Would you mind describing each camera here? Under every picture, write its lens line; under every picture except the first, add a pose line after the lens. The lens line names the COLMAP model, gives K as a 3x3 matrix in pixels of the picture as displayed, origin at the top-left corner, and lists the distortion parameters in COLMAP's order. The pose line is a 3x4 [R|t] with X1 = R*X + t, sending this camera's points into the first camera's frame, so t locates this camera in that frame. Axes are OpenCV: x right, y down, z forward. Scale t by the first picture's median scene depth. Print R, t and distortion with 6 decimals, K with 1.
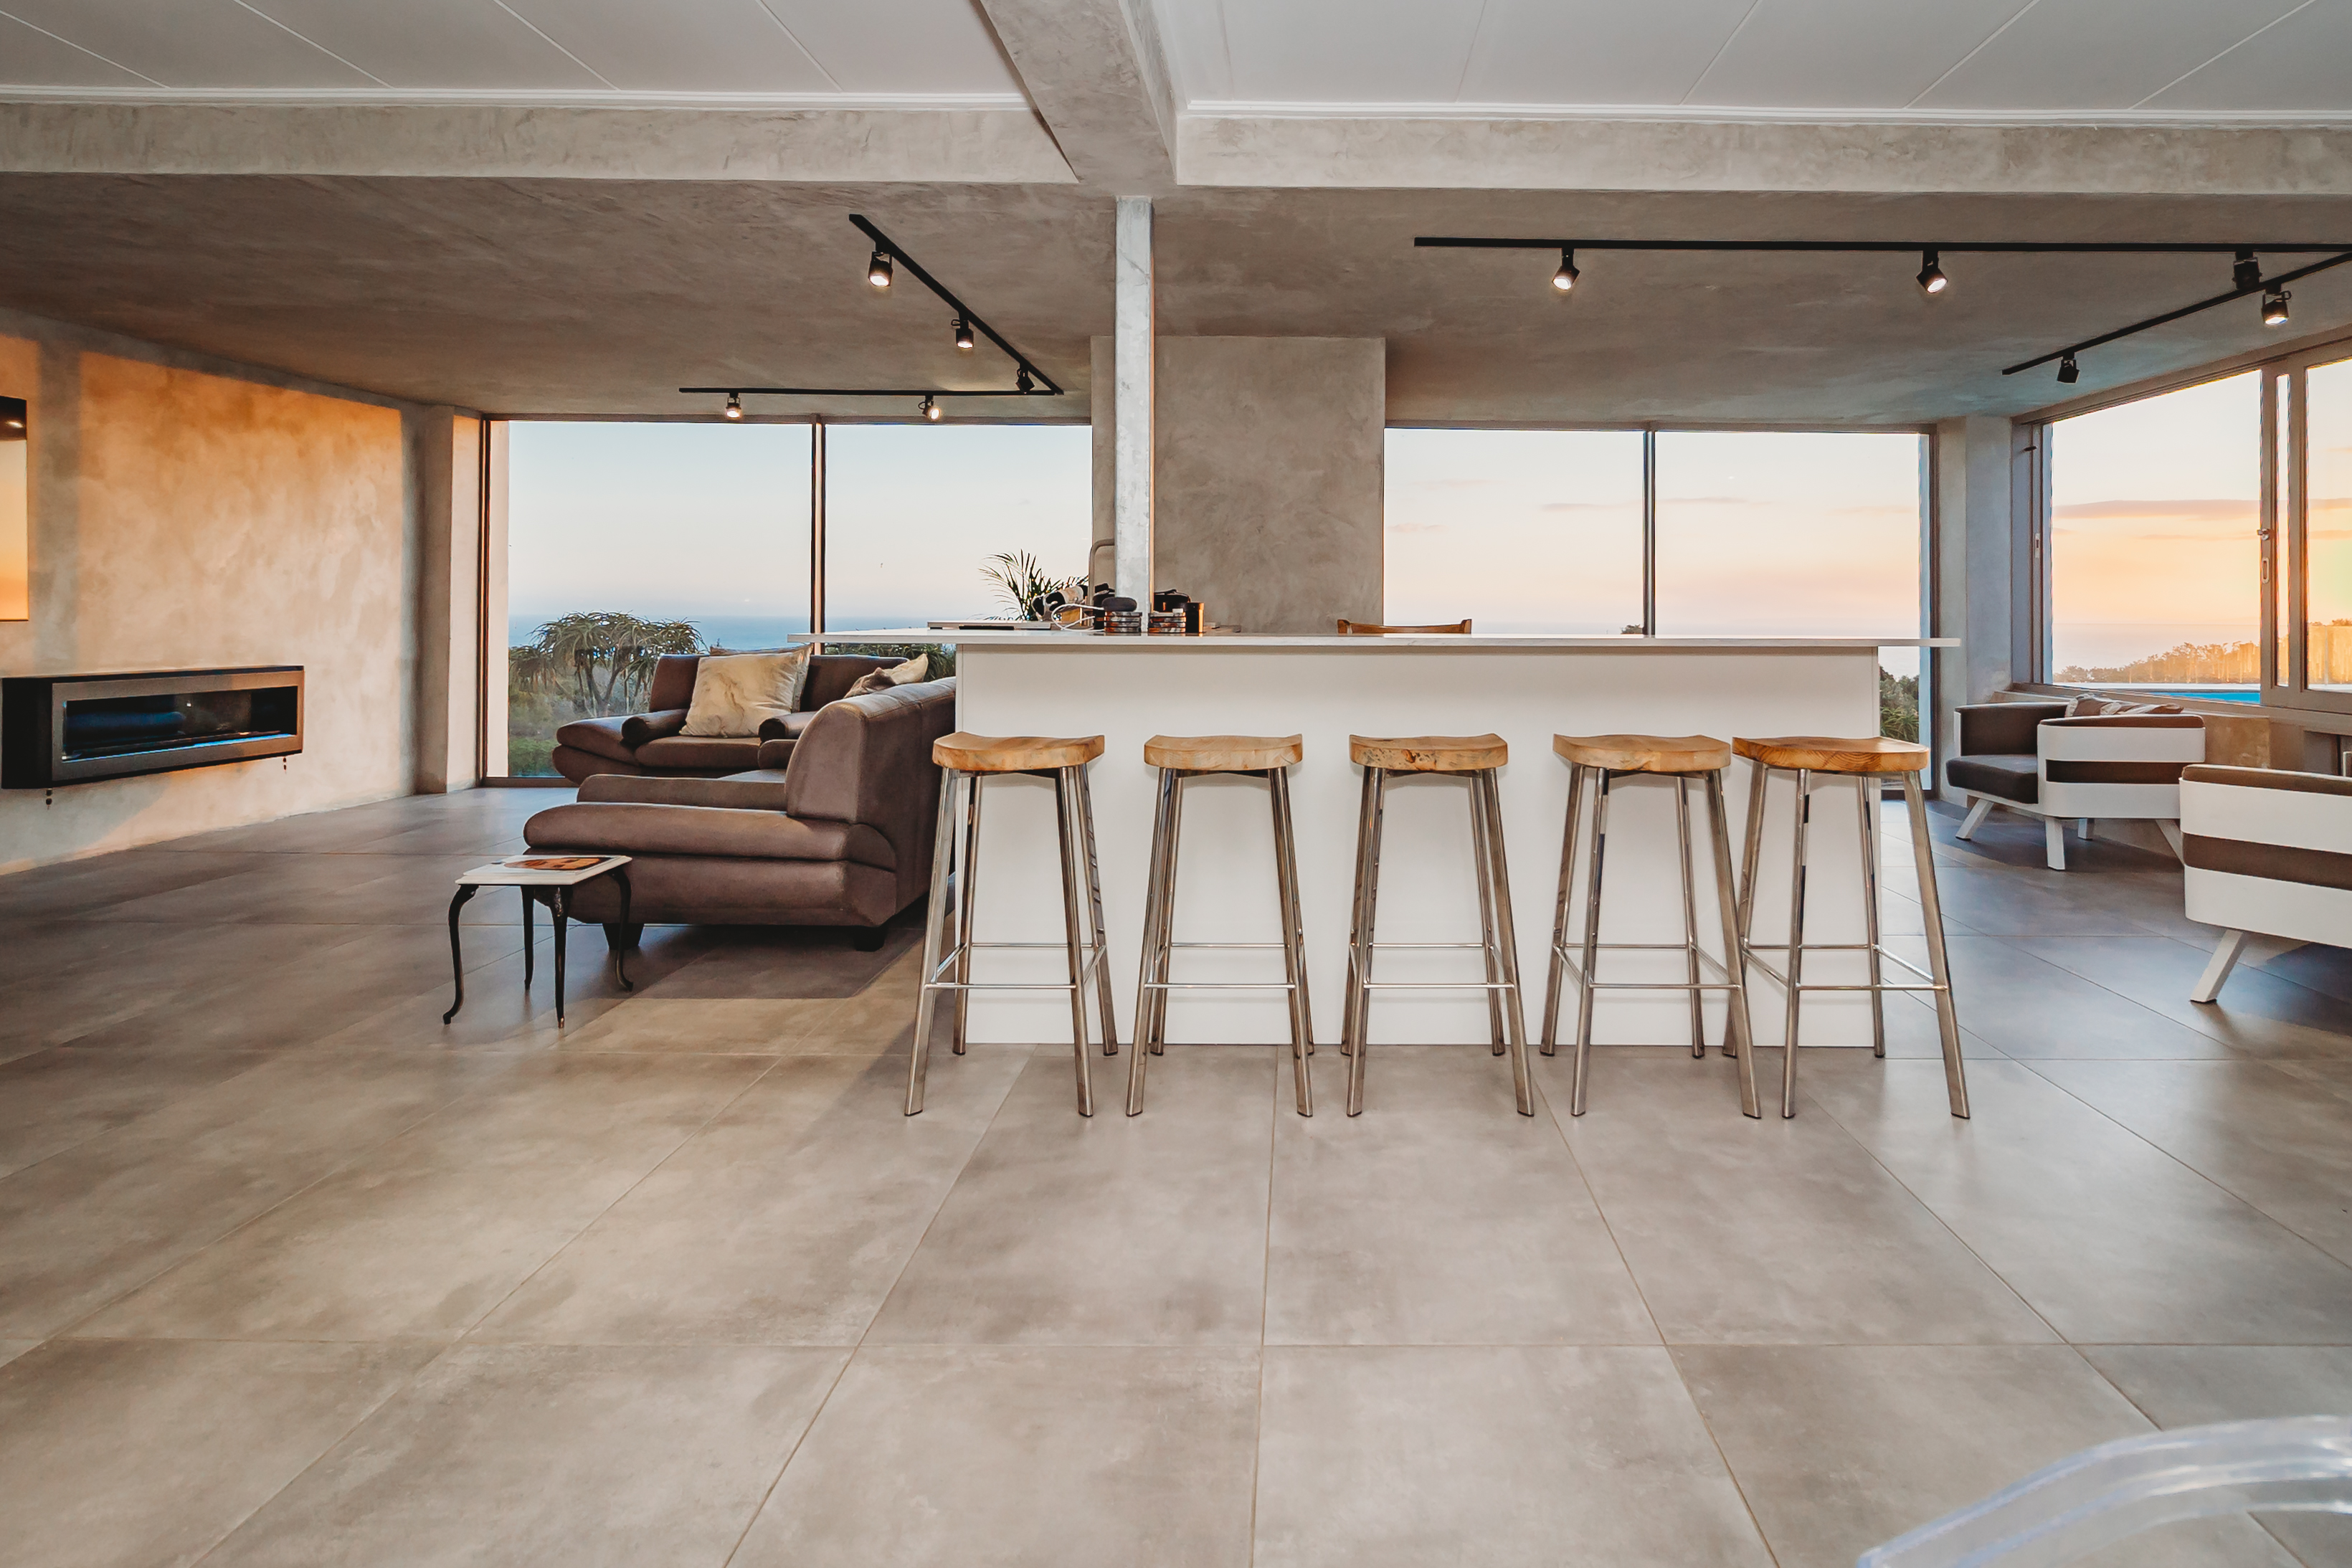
lens RADIAL K [[1173.9, 0, 1291.1], [0, 1173.9, 593.3], [0, 0, 1]] dist [-0.000730, -0.000411]
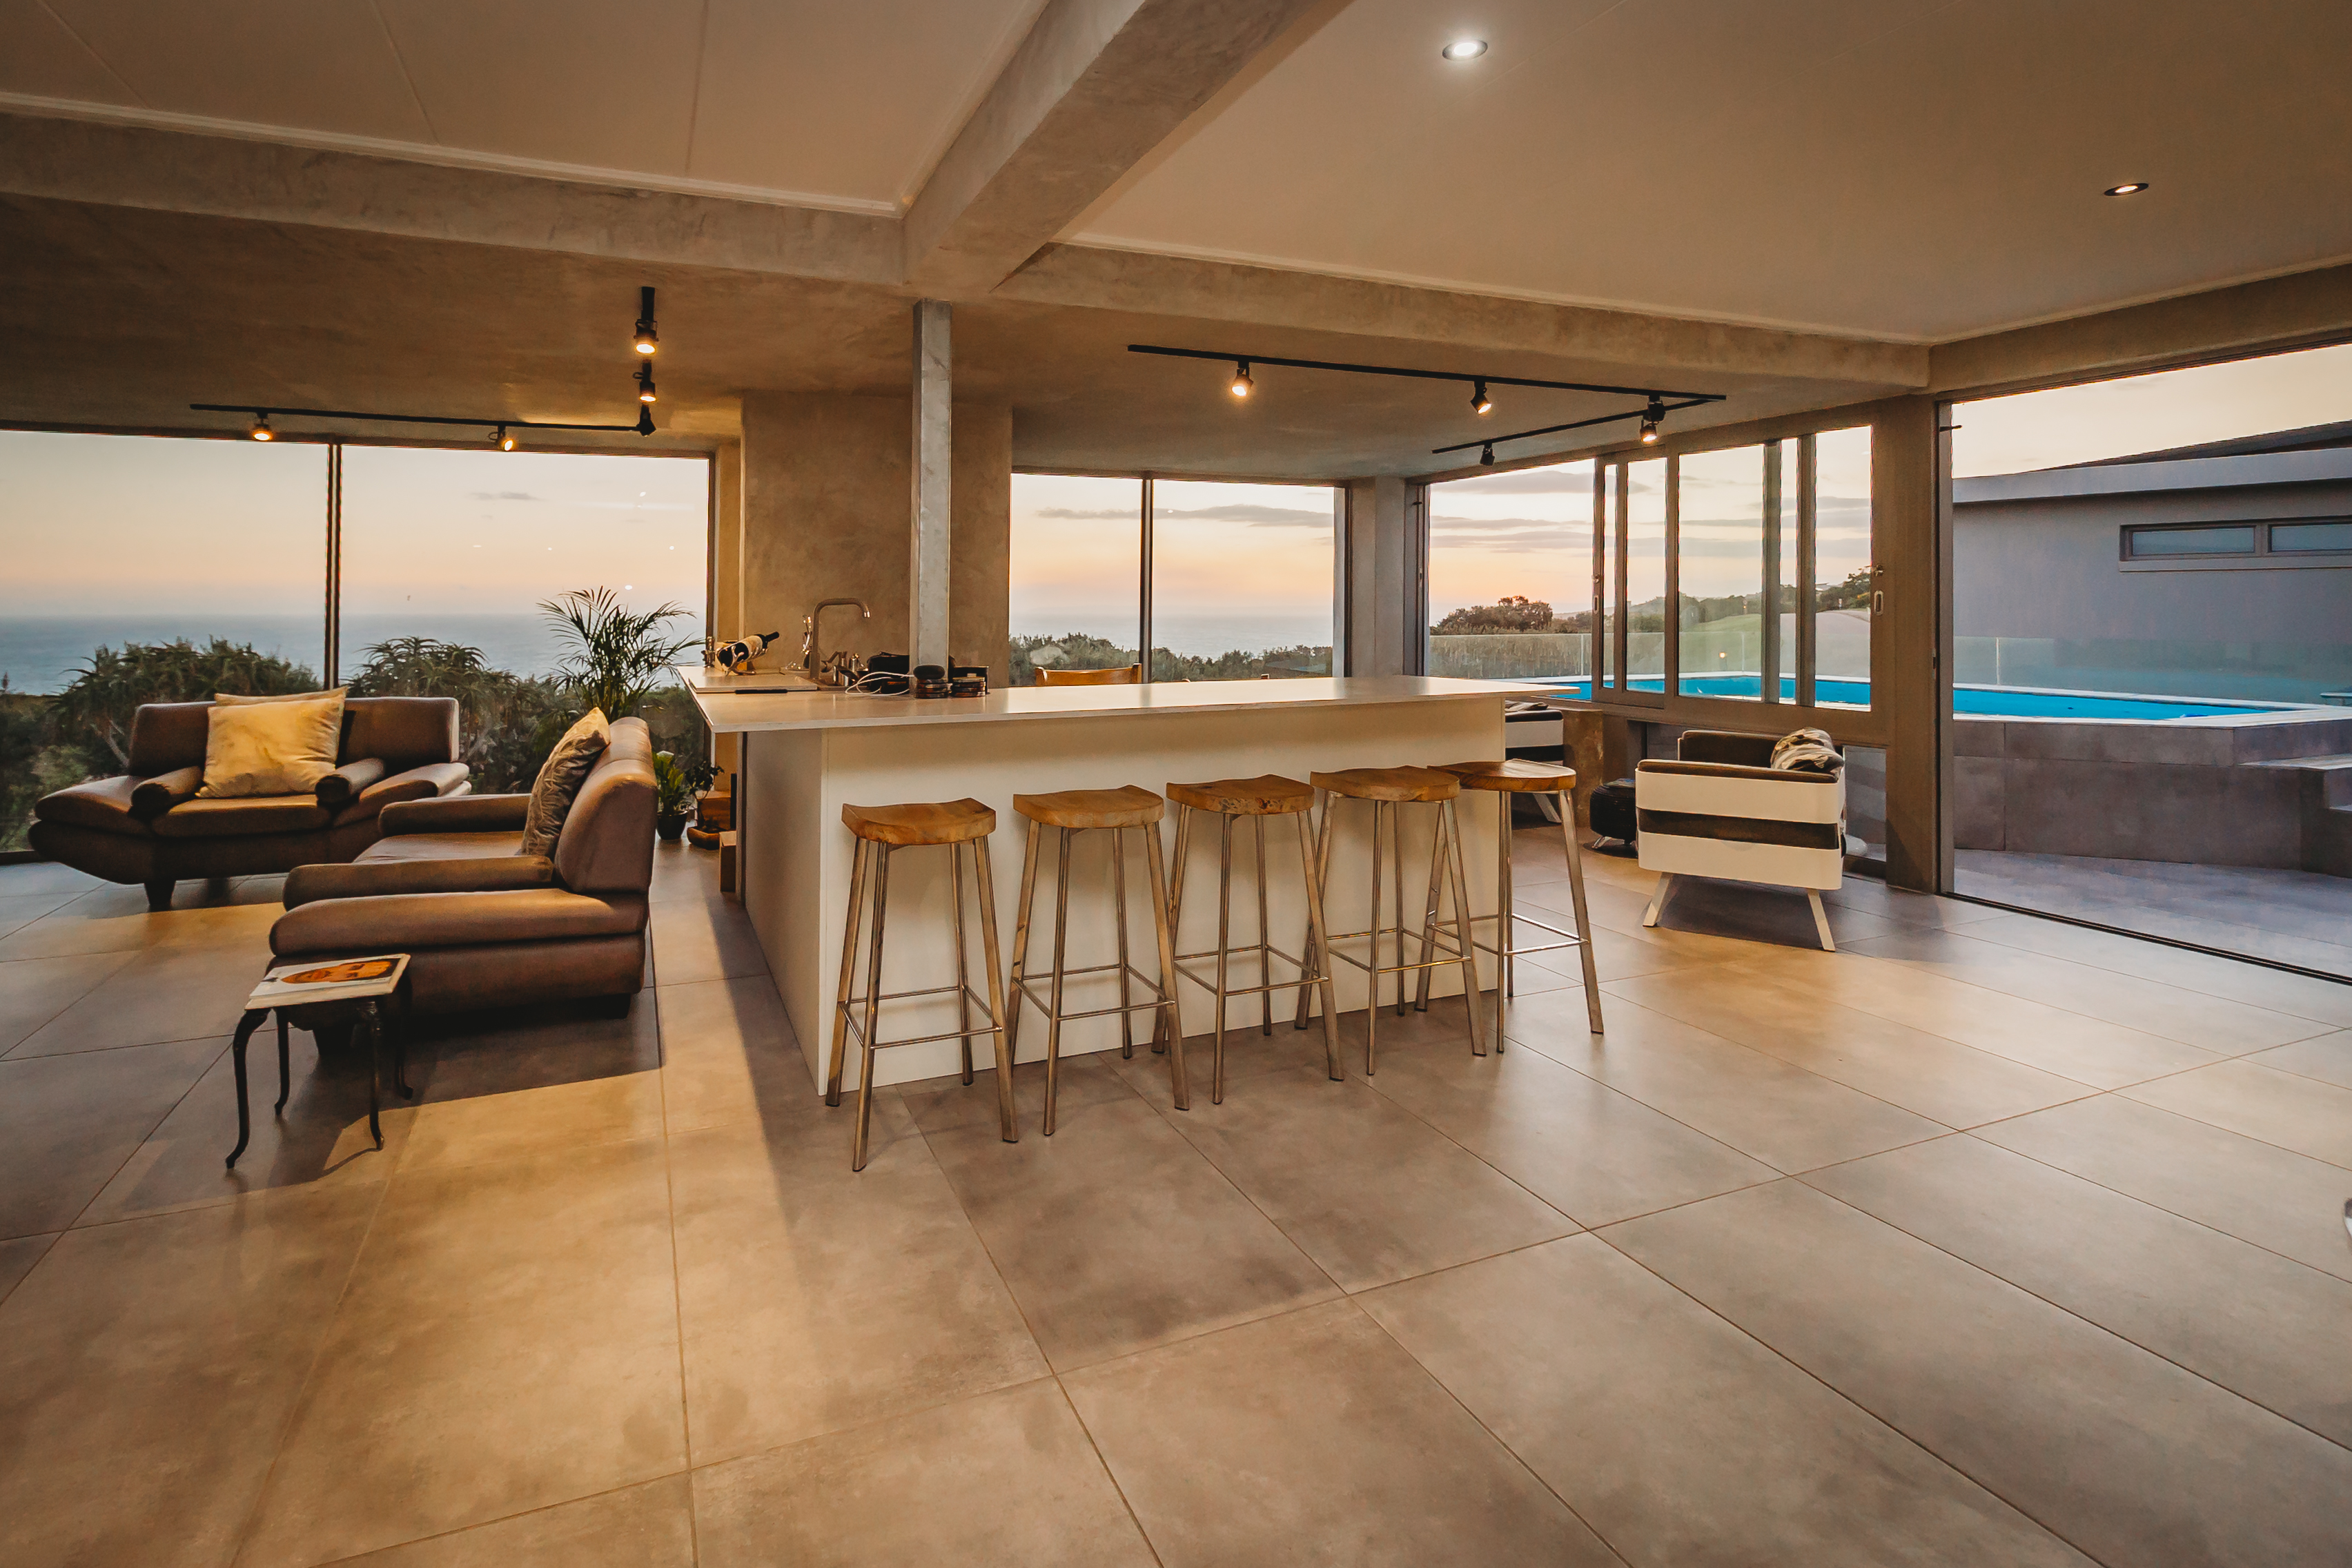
lens RADIAL K [[1104.0, 0, 1020.6], [0, 1104.0, 594.3], [0, 0, 1]] dist [0.000818, 0.000031]
pose [[0.939436, -0.004097, 0.342701, -0.422433], [0.000192, 0.999935, 0.011426, -0.075012], [-0.342725, -0.010668, 0.939375, 0.001743]]
